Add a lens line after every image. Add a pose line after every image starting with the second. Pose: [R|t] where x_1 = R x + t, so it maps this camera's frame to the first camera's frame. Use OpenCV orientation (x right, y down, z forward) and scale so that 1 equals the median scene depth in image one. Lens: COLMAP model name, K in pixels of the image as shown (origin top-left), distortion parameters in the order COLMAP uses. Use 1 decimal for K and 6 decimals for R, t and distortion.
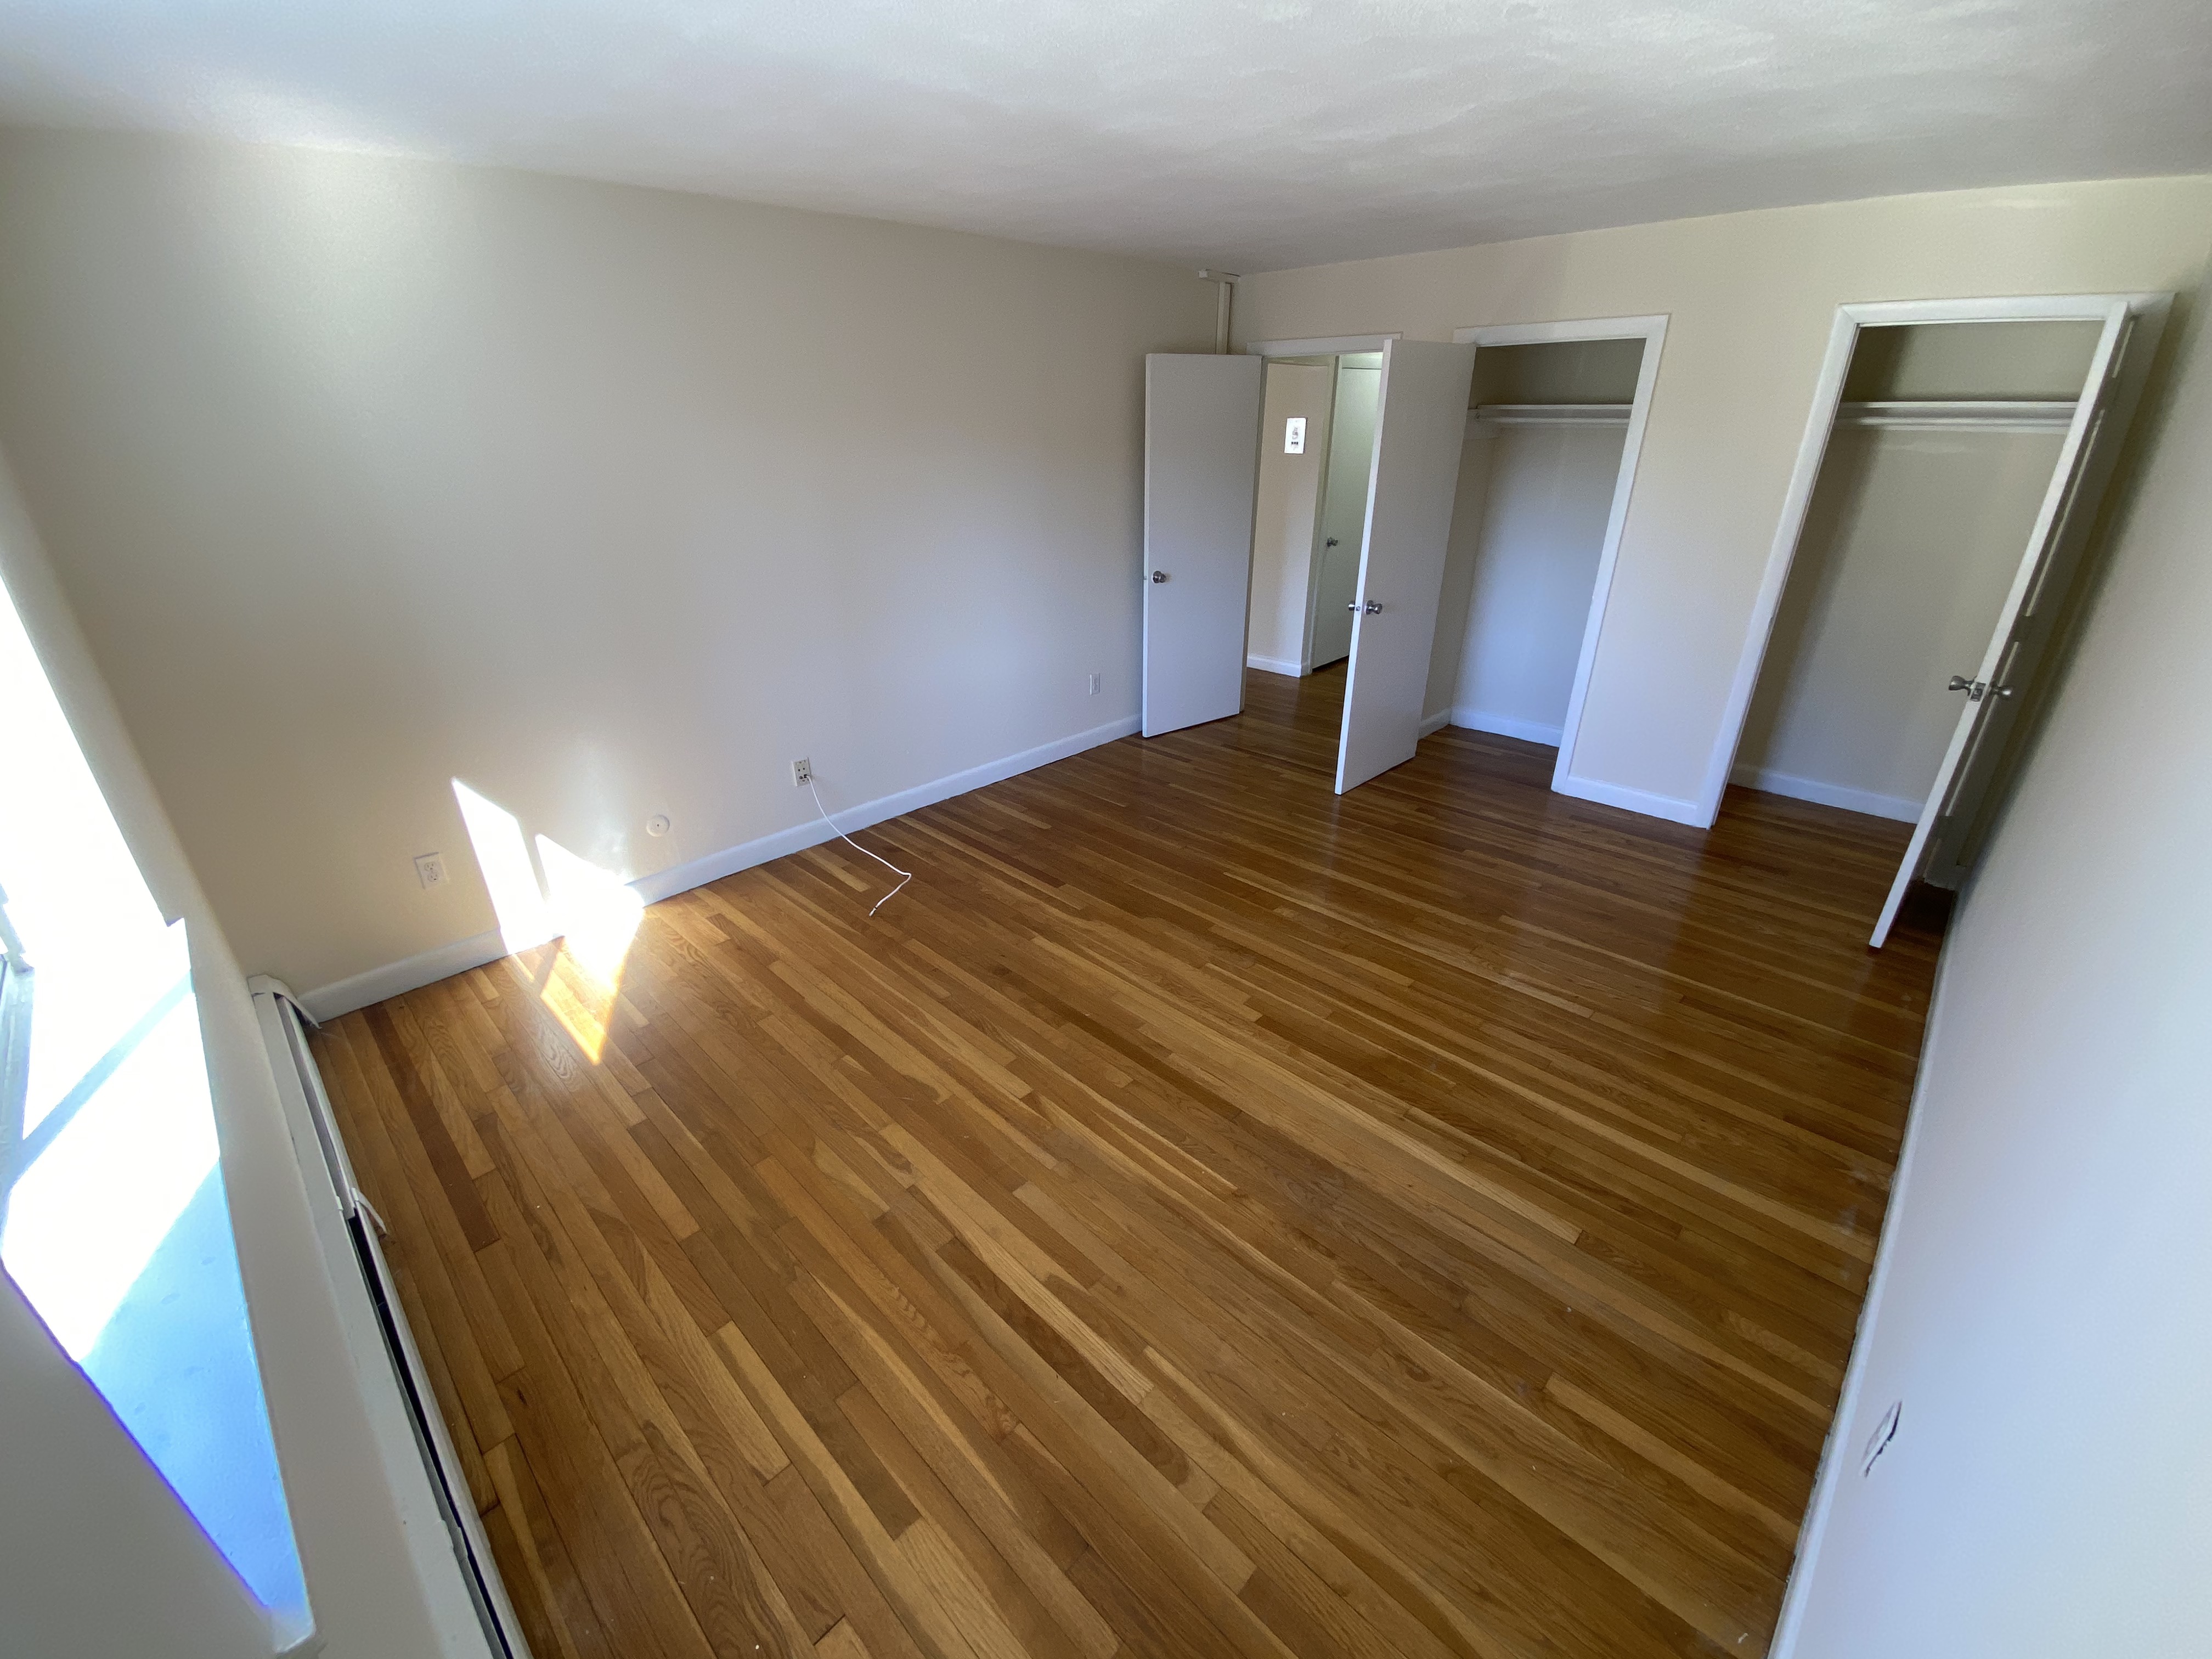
lens RADIAL K [[900.1, 0, 1106.0], [0, 900.1, 829.5], [0, 0, 1]] dist [-0.000884, -0.000408]
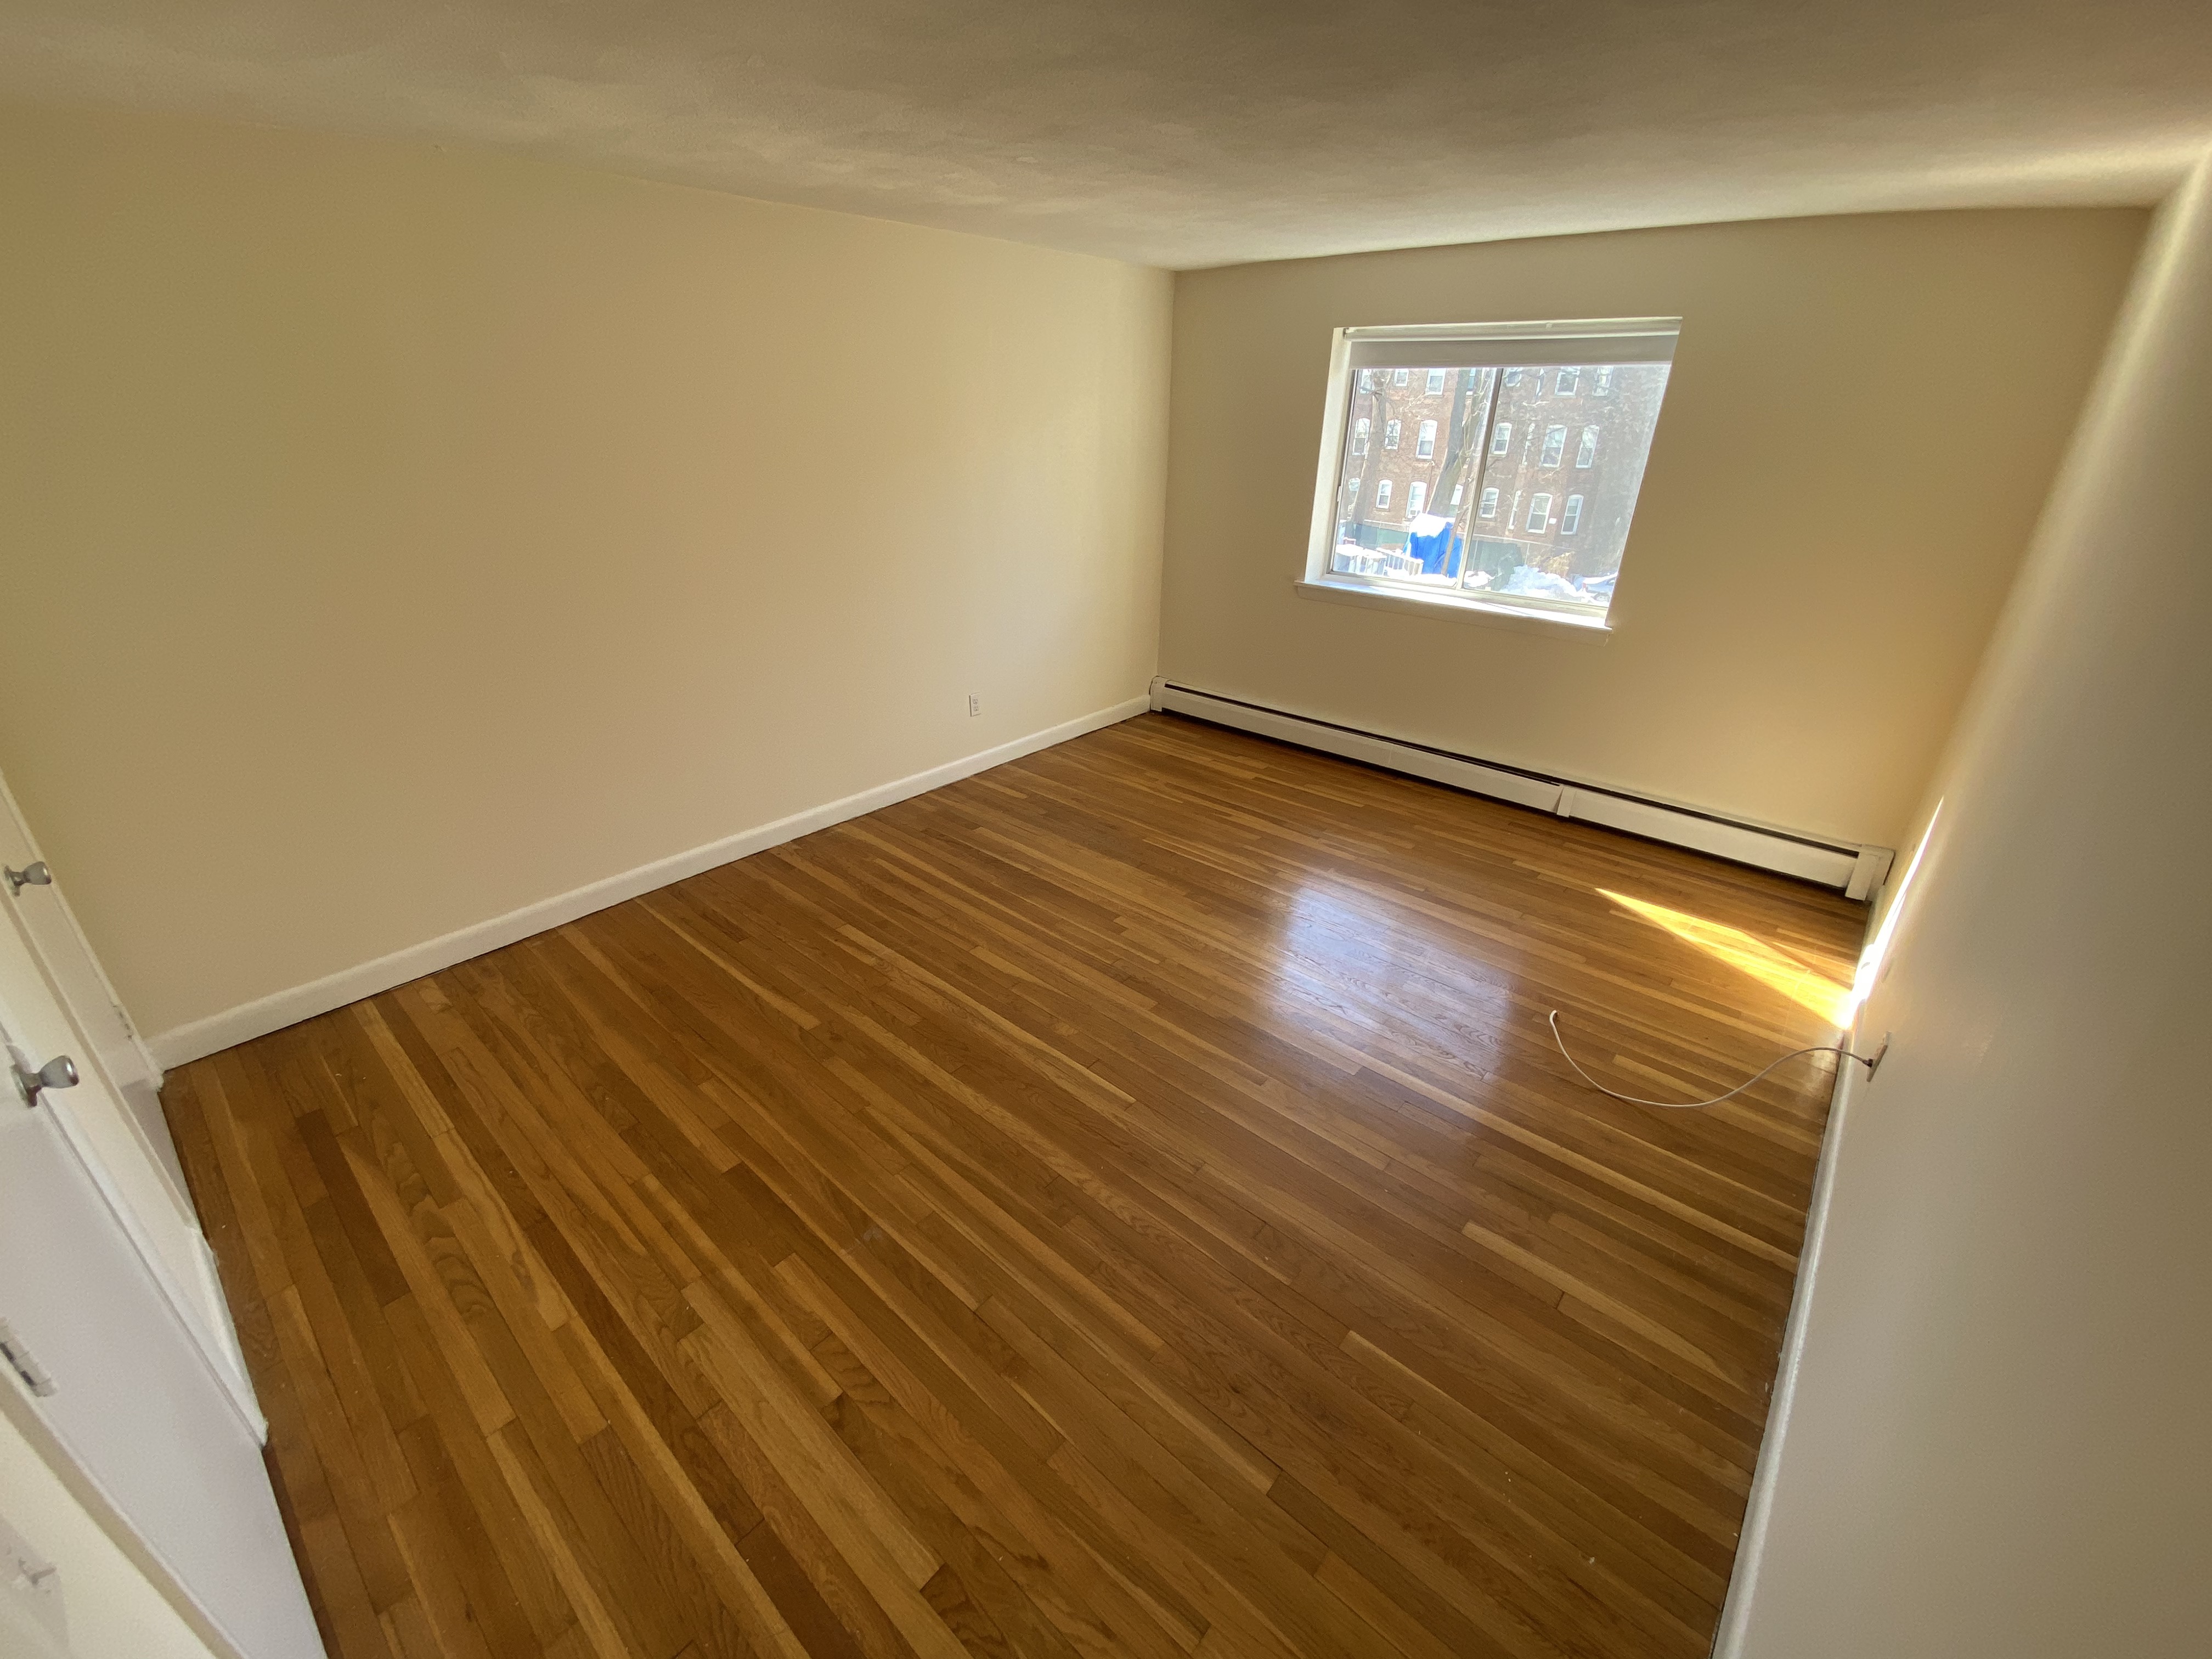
lens RADIAL K [[900.1, 0, 1106.0], [0, 900.1, 829.5], [0, 0, 1]] dist [-0.000884, -0.000408]
pose [[-0.998562, 0.026297, -0.046716, 0.226410], [-0.018879, 0.643100, 0.765549, -0.758632], [0.050175, 0.765331, -0.641679, 1.598828]]
